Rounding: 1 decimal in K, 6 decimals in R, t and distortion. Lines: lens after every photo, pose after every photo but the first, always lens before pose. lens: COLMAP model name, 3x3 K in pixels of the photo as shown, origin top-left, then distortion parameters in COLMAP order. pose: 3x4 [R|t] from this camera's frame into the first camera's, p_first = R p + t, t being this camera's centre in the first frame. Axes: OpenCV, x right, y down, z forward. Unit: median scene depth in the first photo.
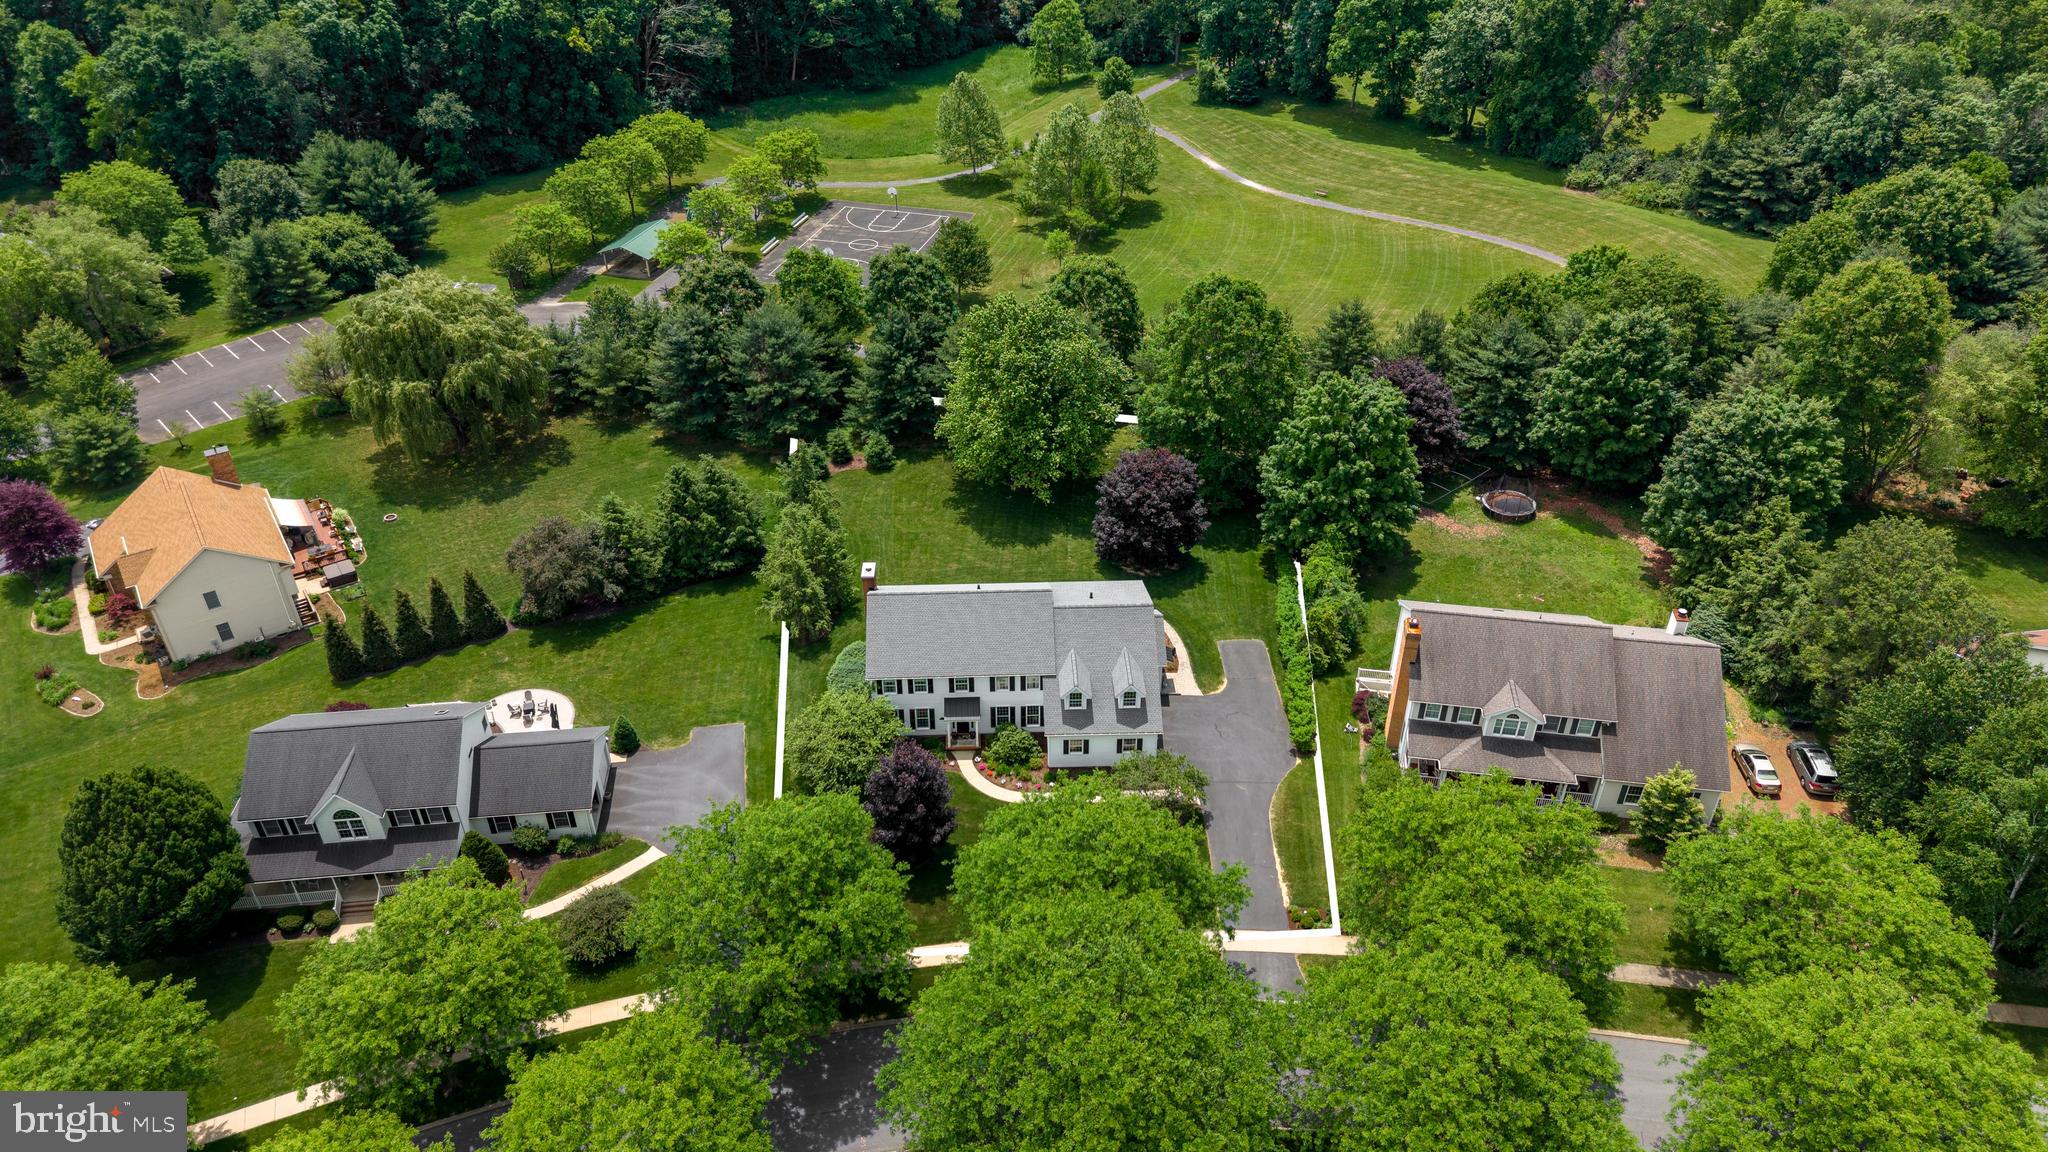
lens RADIAL K [[1458.7, 0, 1024.0], [0, 1458.7, 576.0], [0, 0, 1]] dist [0.039811, -0.052405]
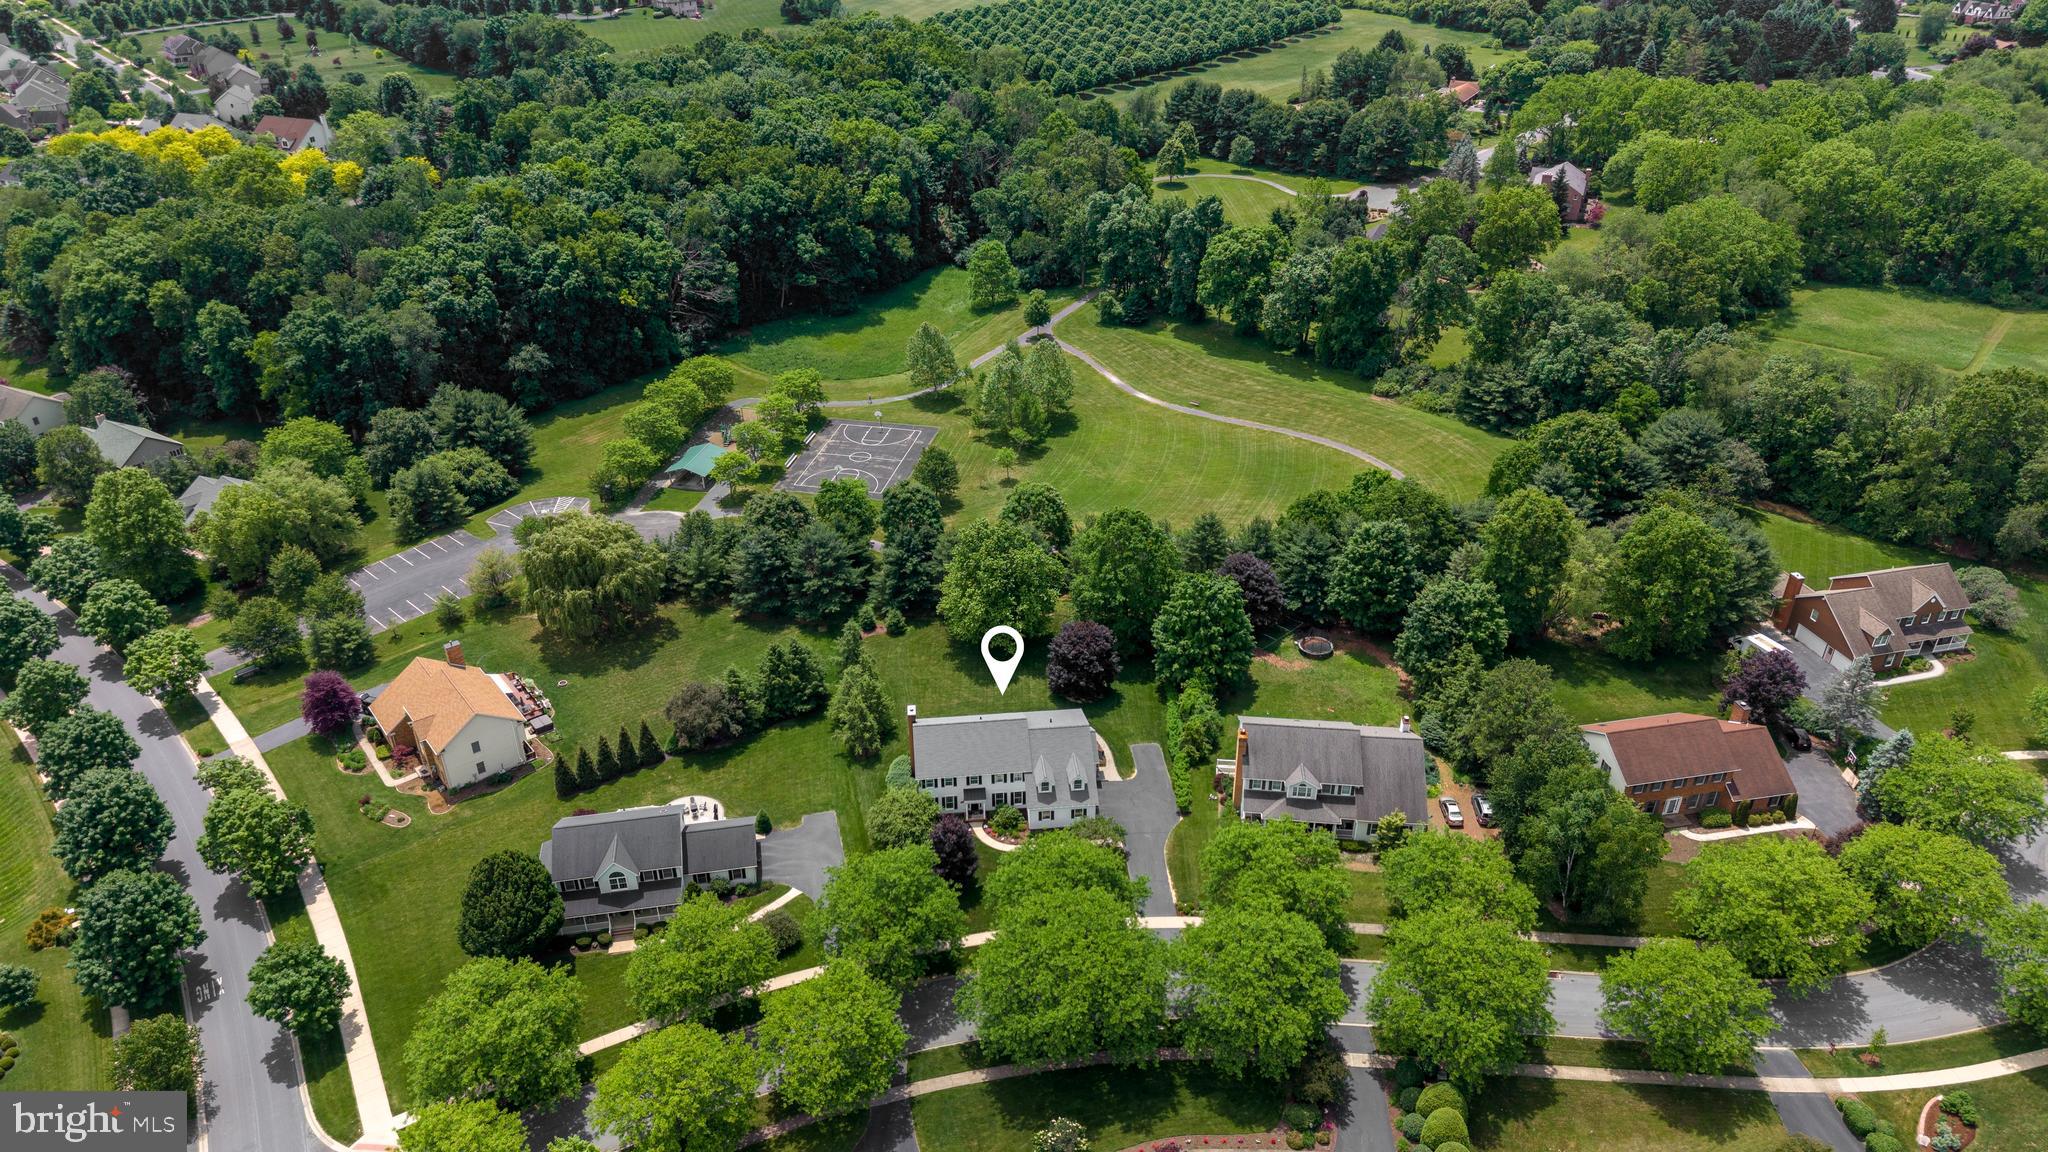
lens RADIAL K [[1494.2, 0, 1019.3], [0, 1494.2, 544.2], [0, 0, 1]] dist [0.112843, -0.266609]
pose [[0.997908, -0.034321, 0.054779, -0.060292], [0.038737, 0.995904, -0.081696, -0.039437], [-0.051750, 0.083647, 0.995151, -0.552109]]
